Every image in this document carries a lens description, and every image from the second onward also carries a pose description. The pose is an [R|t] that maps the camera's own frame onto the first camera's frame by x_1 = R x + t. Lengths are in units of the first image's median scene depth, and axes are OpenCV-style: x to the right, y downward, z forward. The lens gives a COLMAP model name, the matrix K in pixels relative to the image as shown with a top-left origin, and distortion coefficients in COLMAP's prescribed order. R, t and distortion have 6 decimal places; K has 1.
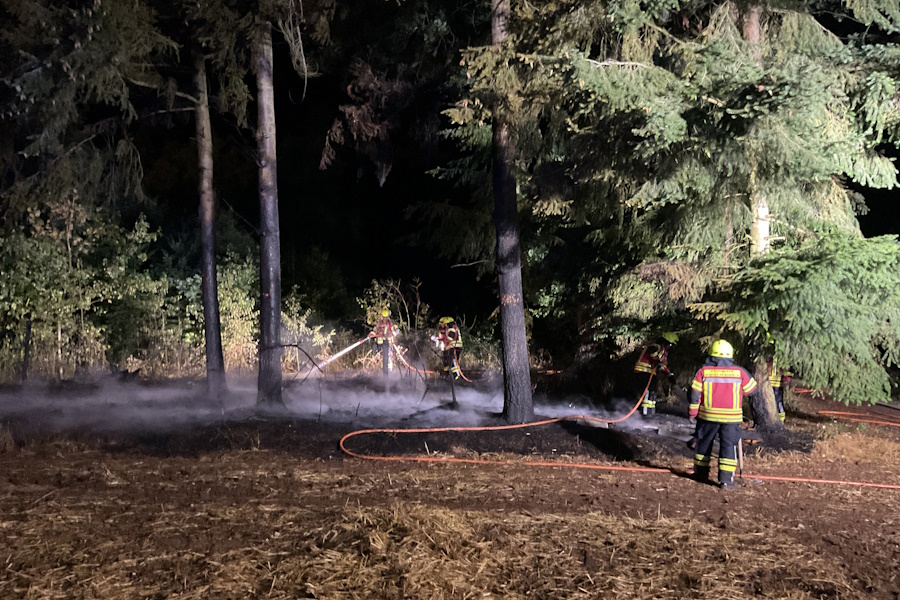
lens RADIAL K [[733.9, 0, 446.5], [0, 733.9, 296.0], [0, 0, 1]] dist [0.012995, -0.005442]
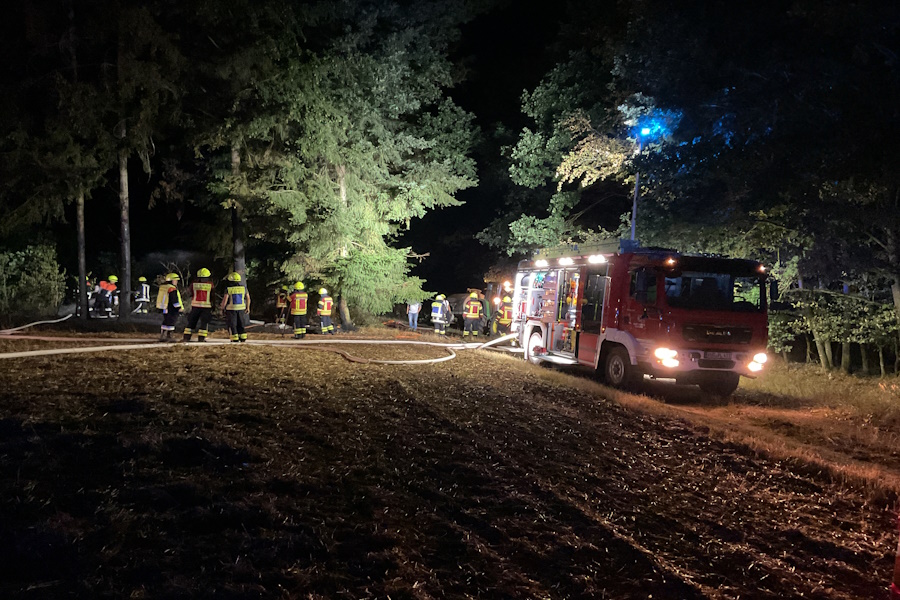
lens RADIAL K [[733.9, 0, 454.8], [0, 733.9, 302.5], [0, 0, 1]] dist [0.012995, -0.005442]
pose [[0.904478, 0.001193, 0.426518, -0.317896], [-0.018904, 0.999126, 0.037293, 0.001661], [-0.426100, -0.041794, 0.903710, -1.543941]]
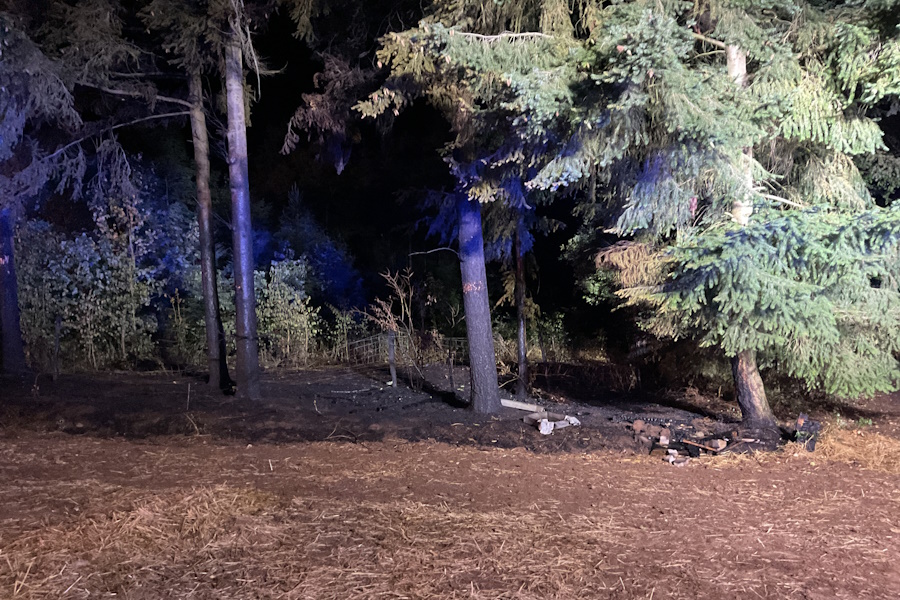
lens RADIAL K [[733.9, 0, 452.0], [0, 733.9, 304.3], [0, 0, 1]] dist [0.012995, -0.005442]
pose [[0.981784, -0.013291, -0.189534, 0.271192], [0.016077, 0.999784, 0.013167, 0.015417], [0.189318, -0.015974, 0.981786, 0.033807]]
